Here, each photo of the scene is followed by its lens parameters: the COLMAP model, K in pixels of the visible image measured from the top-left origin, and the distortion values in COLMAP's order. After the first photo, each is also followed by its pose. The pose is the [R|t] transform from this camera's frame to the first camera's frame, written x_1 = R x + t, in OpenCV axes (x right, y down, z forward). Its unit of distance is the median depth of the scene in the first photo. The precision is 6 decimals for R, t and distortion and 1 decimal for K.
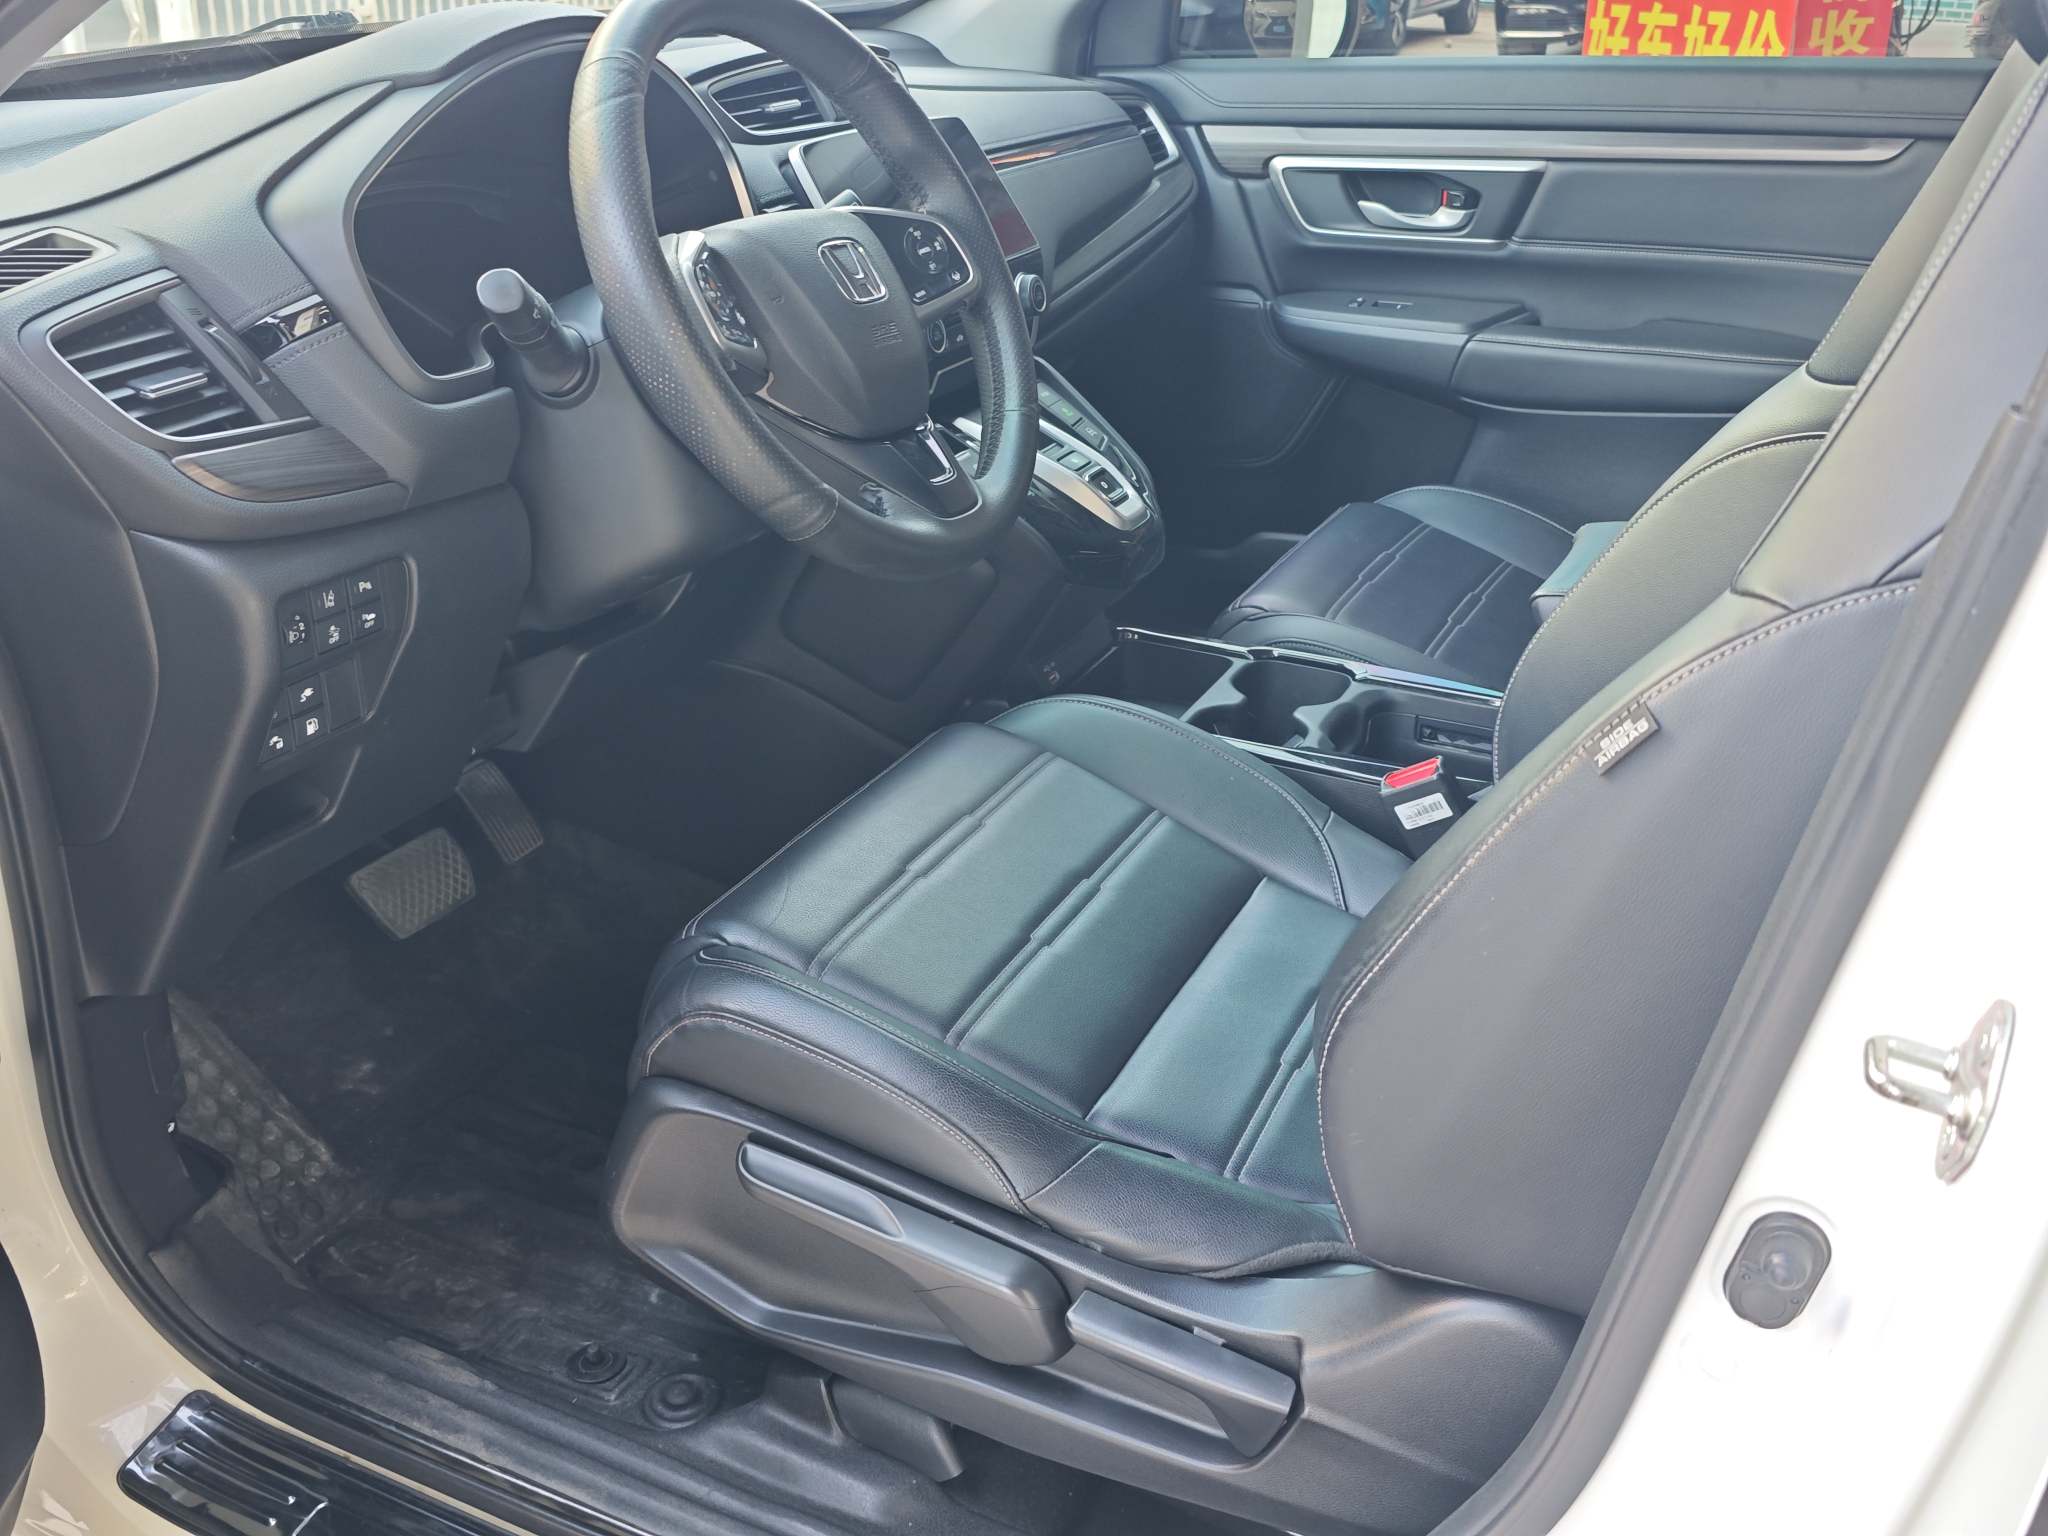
lens RADIAL K [[1891.1, 0, 1024.0], [0, 1891.1, 768.0], [0, 0, 1]] dist [-0.003103, -0.006408]
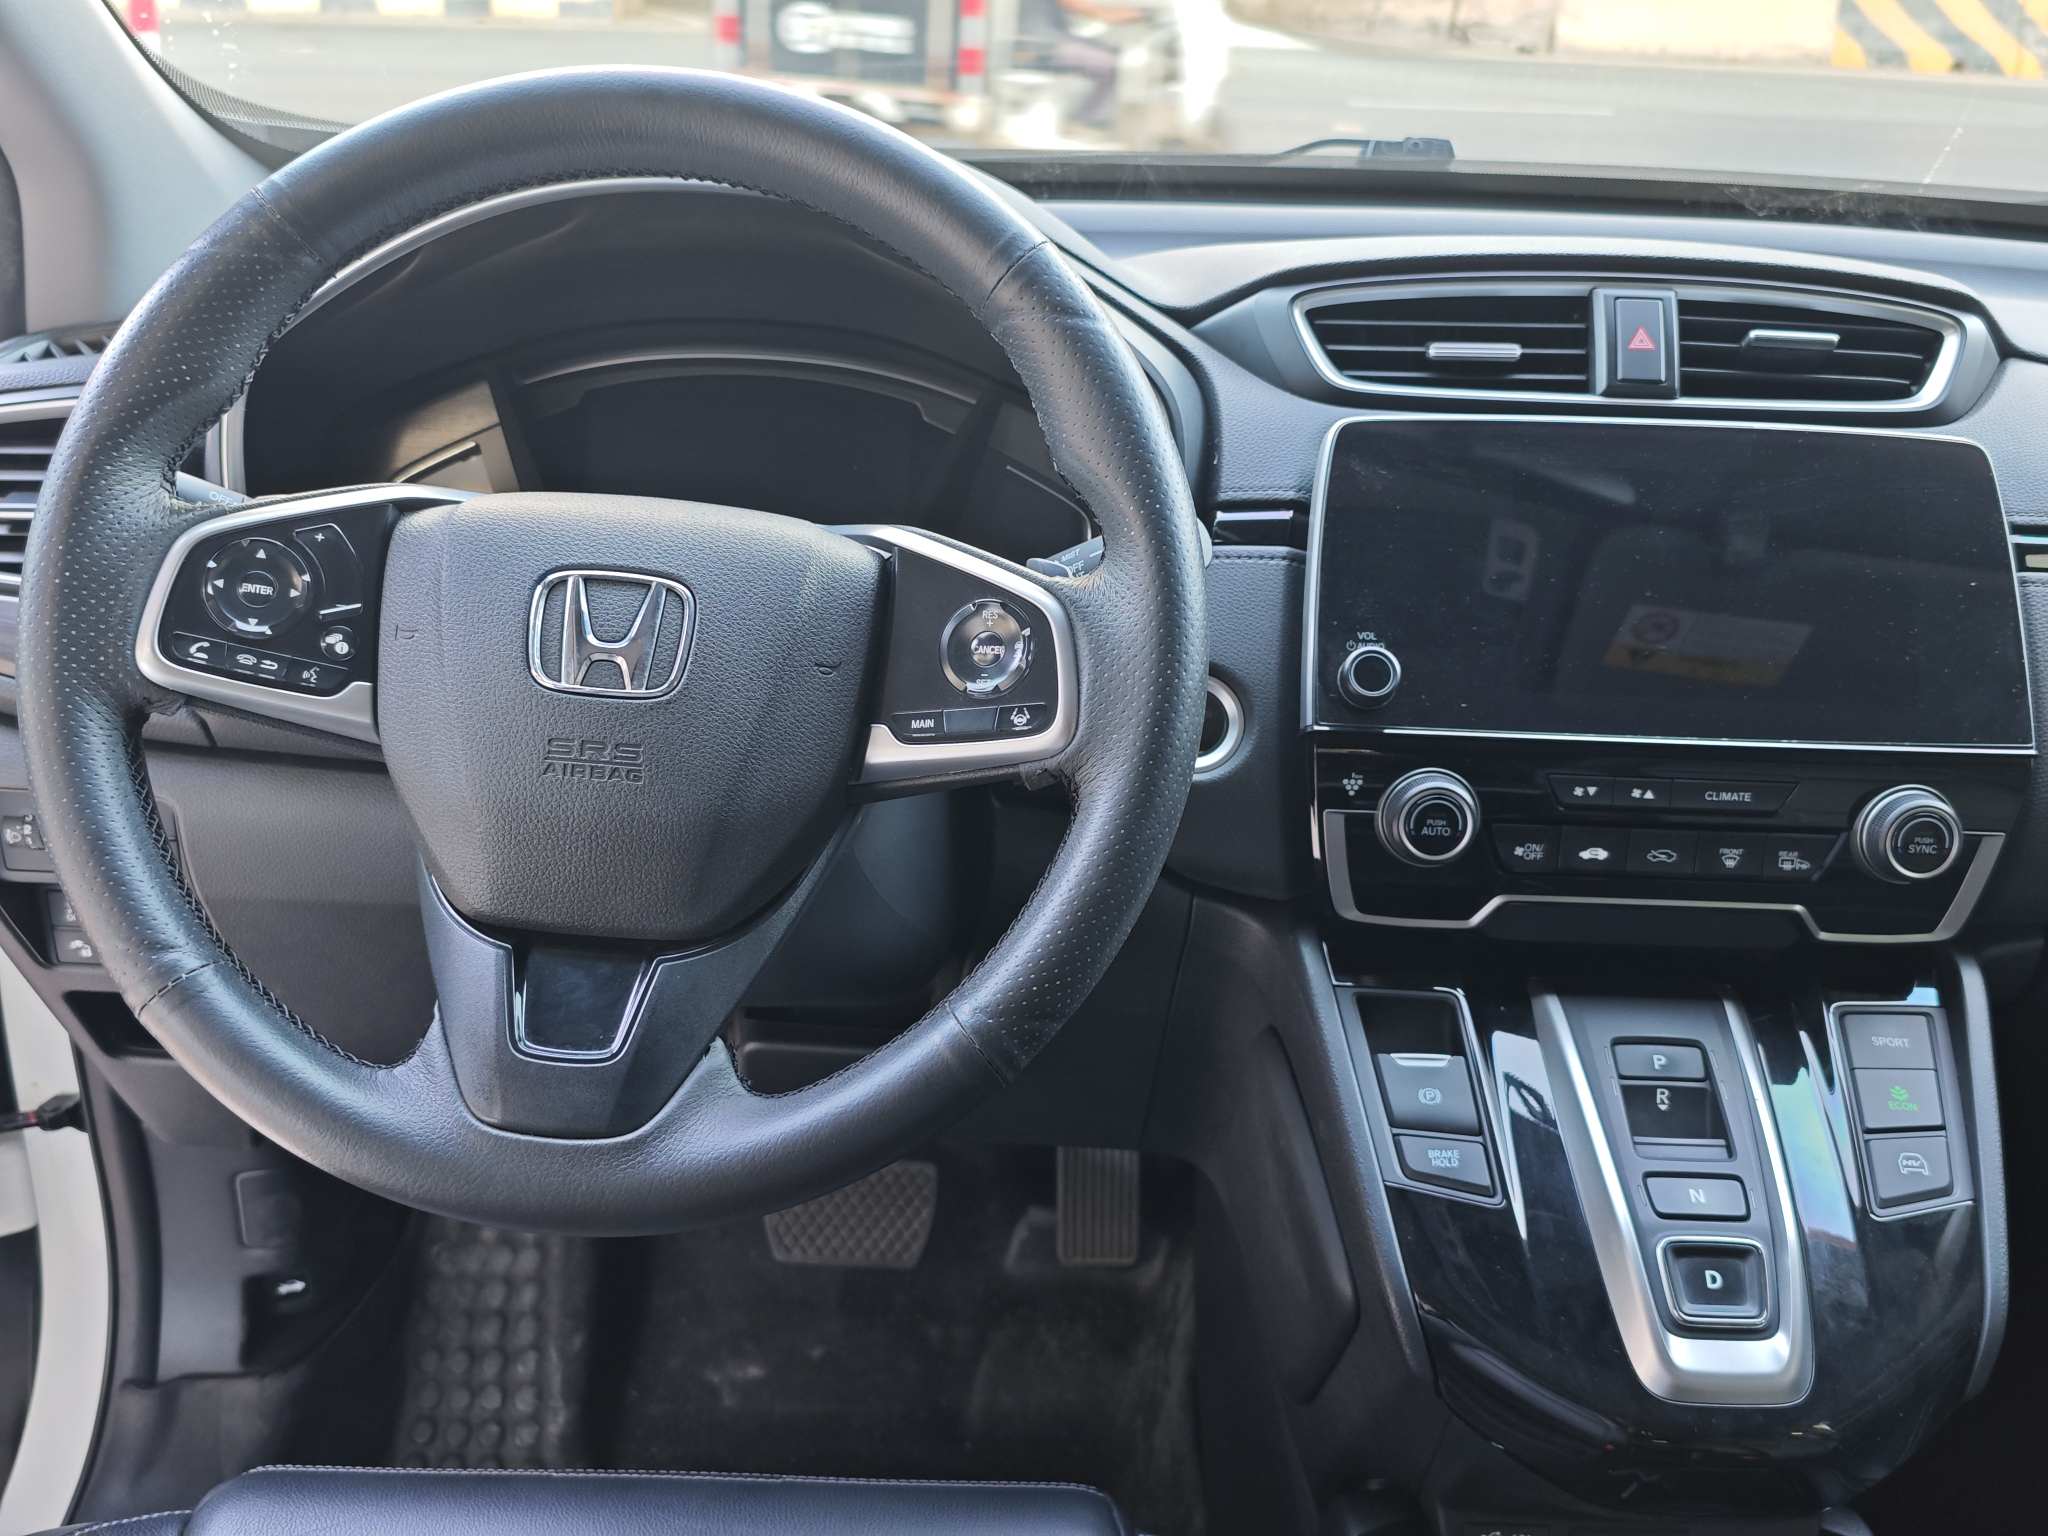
lens RADIAL K [[1891.1, 0, 1024.0], [0, 1891.1, 768.0], [0, 0, 1]] dist [-0.003103, -0.006408]
pose [[0.460226, 0.351199, -0.815385, 0.277525], [-0.401710, 0.901411, 0.161515, -0.253302], [0.791721, 0.253215, 0.555932, 0.567249]]
